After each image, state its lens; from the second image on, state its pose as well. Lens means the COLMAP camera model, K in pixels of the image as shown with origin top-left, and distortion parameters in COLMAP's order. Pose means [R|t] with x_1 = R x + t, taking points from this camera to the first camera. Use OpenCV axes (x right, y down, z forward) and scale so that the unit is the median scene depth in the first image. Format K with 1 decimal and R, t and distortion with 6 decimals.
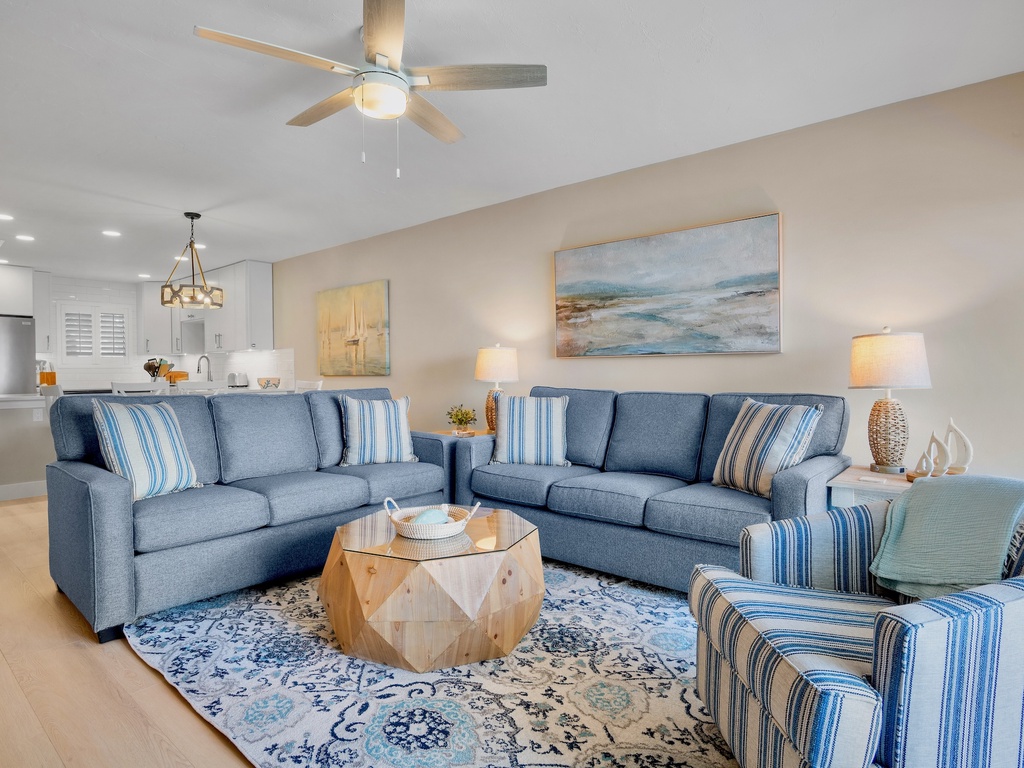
lens RADIAL K [[572.2, 0, 513.3], [0, 572.2, 392.3], [0, 0, 1]] dist [-0.025173, -0.000906]
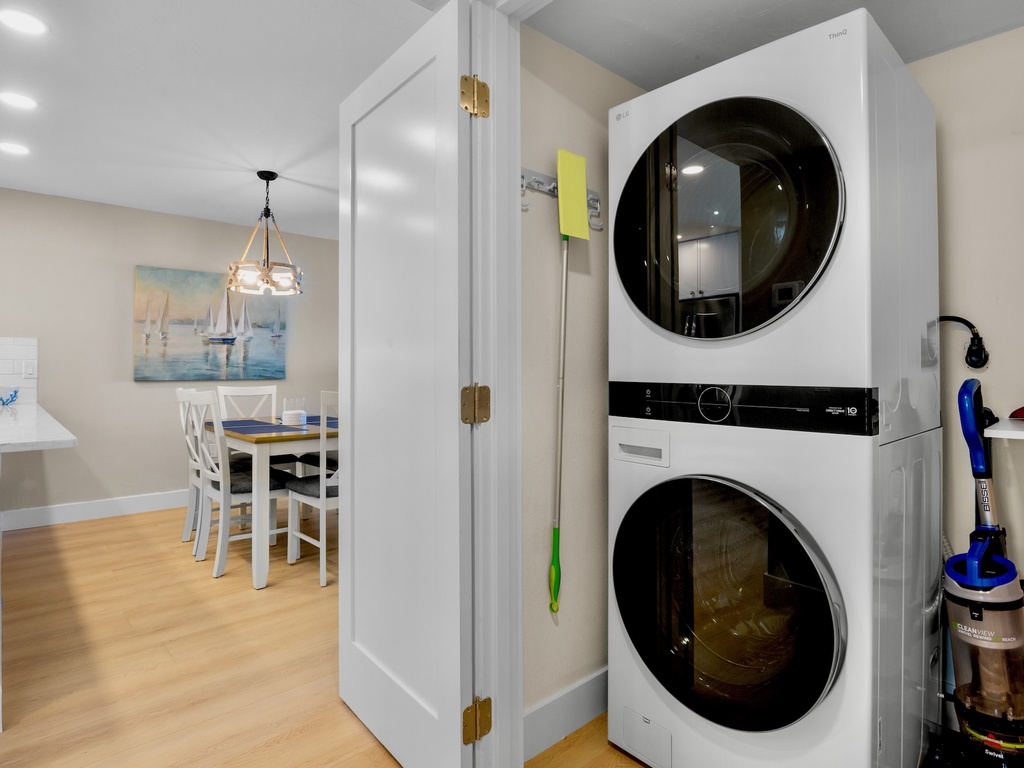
lens RADIAL K [[572.2, 0, 511.0], [0, 572.2, 377.2], [0, 0, 1]] dist [-0.025173, -0.000906]
pose [[0.132355, 0.001392, 0.991201, -1.115328], [0.042010, 0.999093, -0.007012, -0.010442], [-0.990312, 0.042569, 0.132176, 0.494722]]
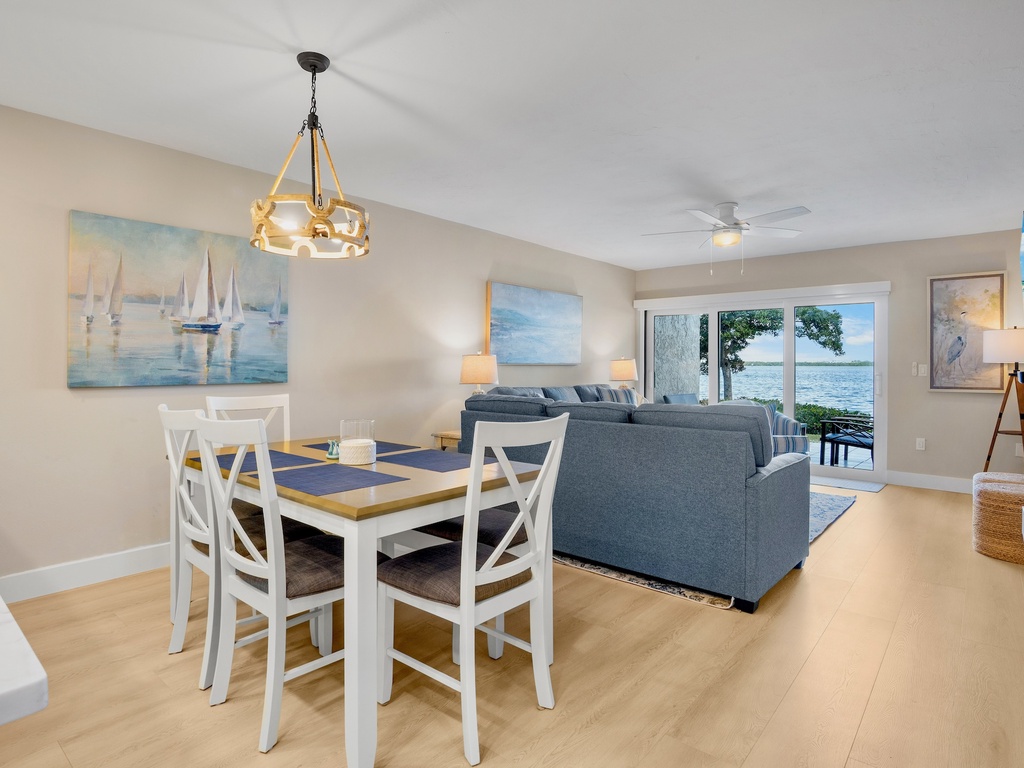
lens RADIAL K [[572.2, 0, 512.2], [0, 572.2, 380.7], [0, 0, 1]] dist [-0.025173, -0.000906]
pose [[0.004343, -0.017415, 0.999839, -0.906360], [0.037776, 0.999138, 0.017239, -0.033852], [-0.999277, 0.037695, 0.004997, 0.720507]]
